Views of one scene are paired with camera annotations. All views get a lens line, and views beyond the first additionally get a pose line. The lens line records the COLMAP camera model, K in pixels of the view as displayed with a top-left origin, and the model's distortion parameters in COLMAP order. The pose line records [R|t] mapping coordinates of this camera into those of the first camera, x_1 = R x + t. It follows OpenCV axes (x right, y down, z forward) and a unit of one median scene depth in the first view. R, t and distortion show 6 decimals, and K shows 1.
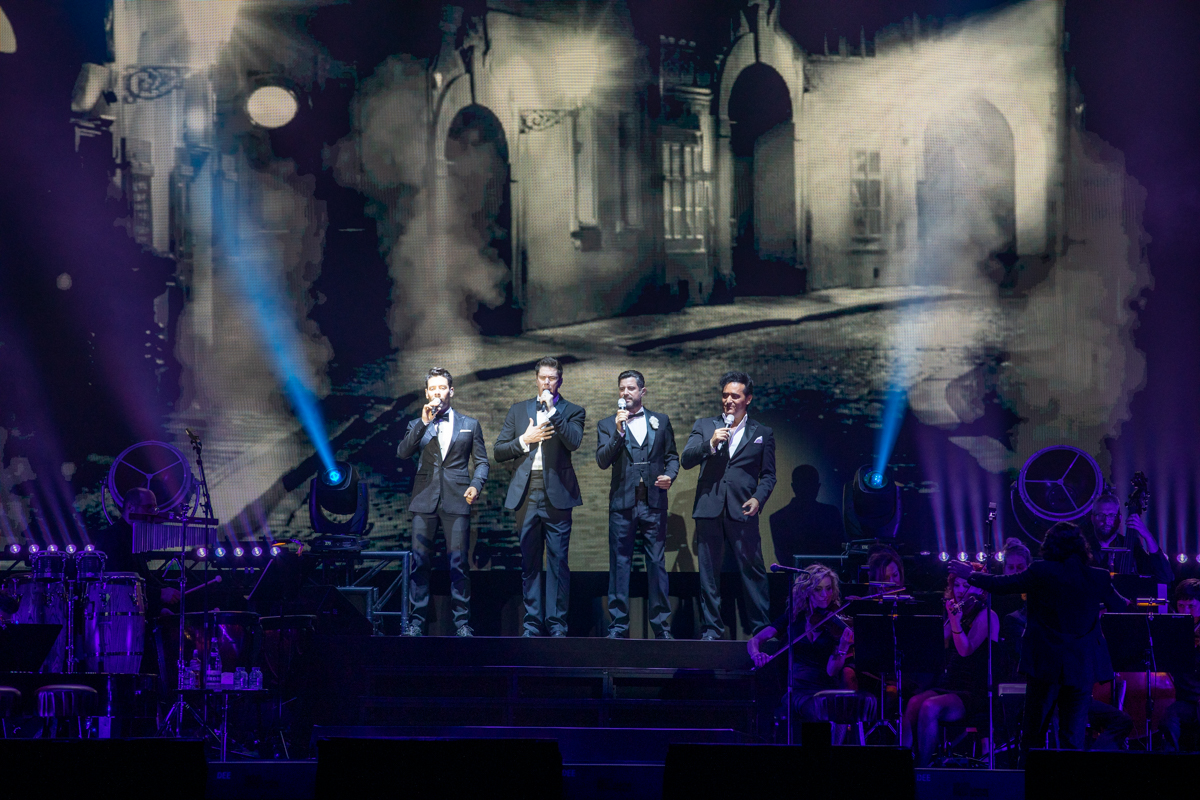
lens RADIAL K [[6740.5, 0, 600.0], [0, 6740.5, 400.0], [0, 0, 1]] dist [1.754050, 11.469385]
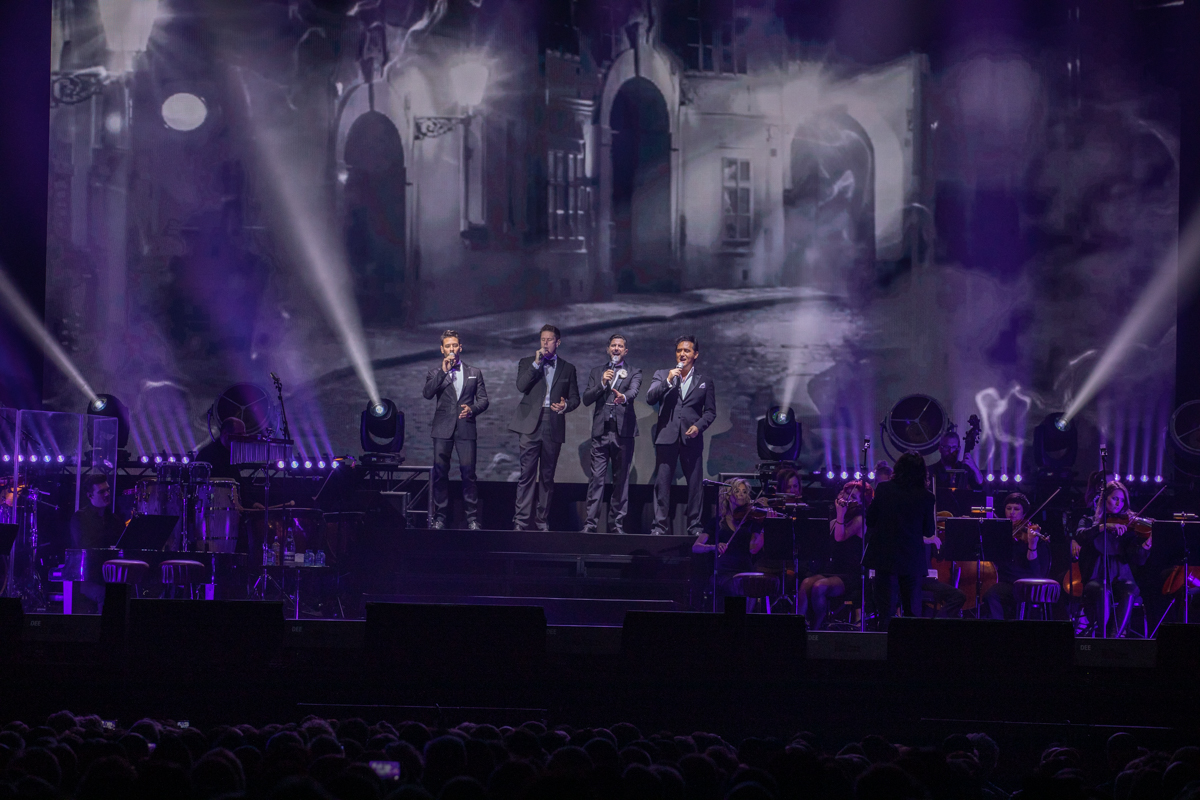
lens RADIAL K [[4876.7, 0, 600.0], [0, 4876.7, 400.0], [0, 0, 1]] dist [0.394549, 5.105053]
pose [[0.999910, 0.013123, 0.002665, 0.015935], [-0.013149, 0.999865, 0.009830, -0.006165], [-0.002536, -0.009864, 0.999948, 0.226100]]
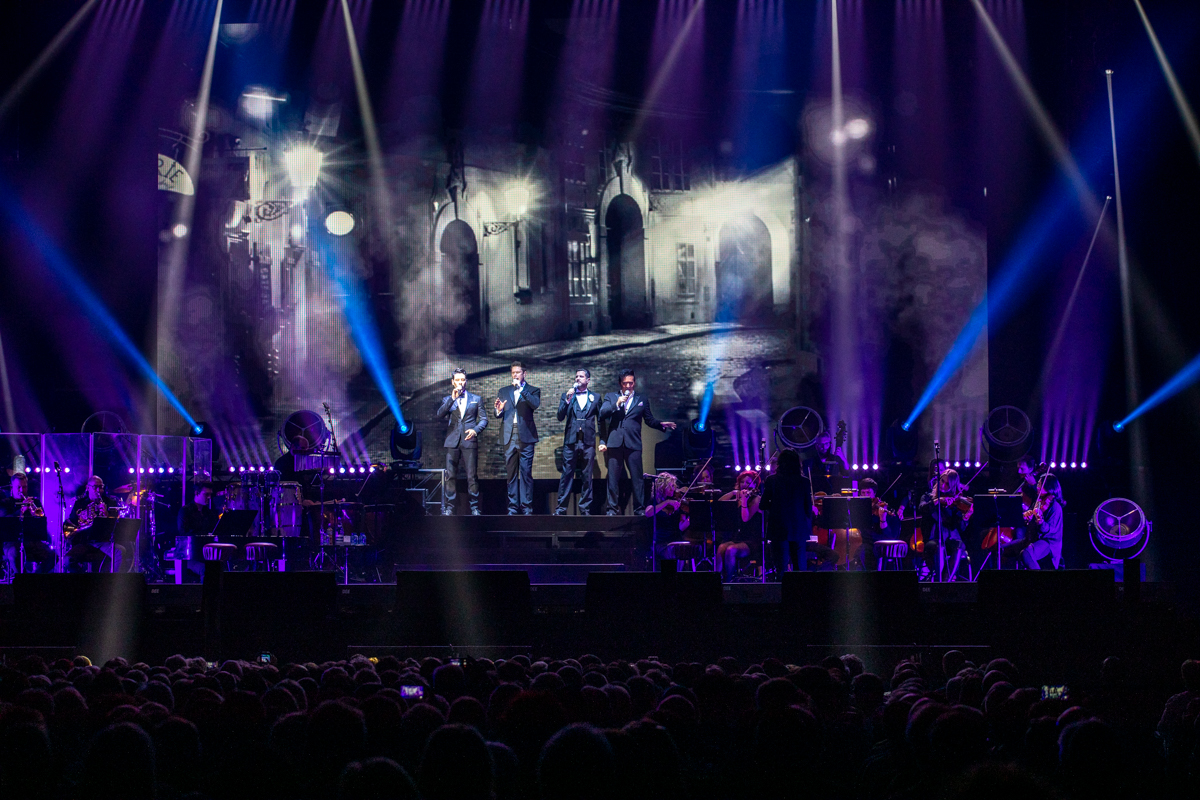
lens RADIAL K [[3676.2, 0, 600.0], [0, 3676.2, 400.0], [0, 0, 1]] dist [0.024708, -0.434138]
pose [[0.999841, -0.011923, 0.013289, 0.004671], [0.011863, 0.999919, 0.004558, -0.001853], [-0.013342, -0.004400, 0.999901, 0.068087]]
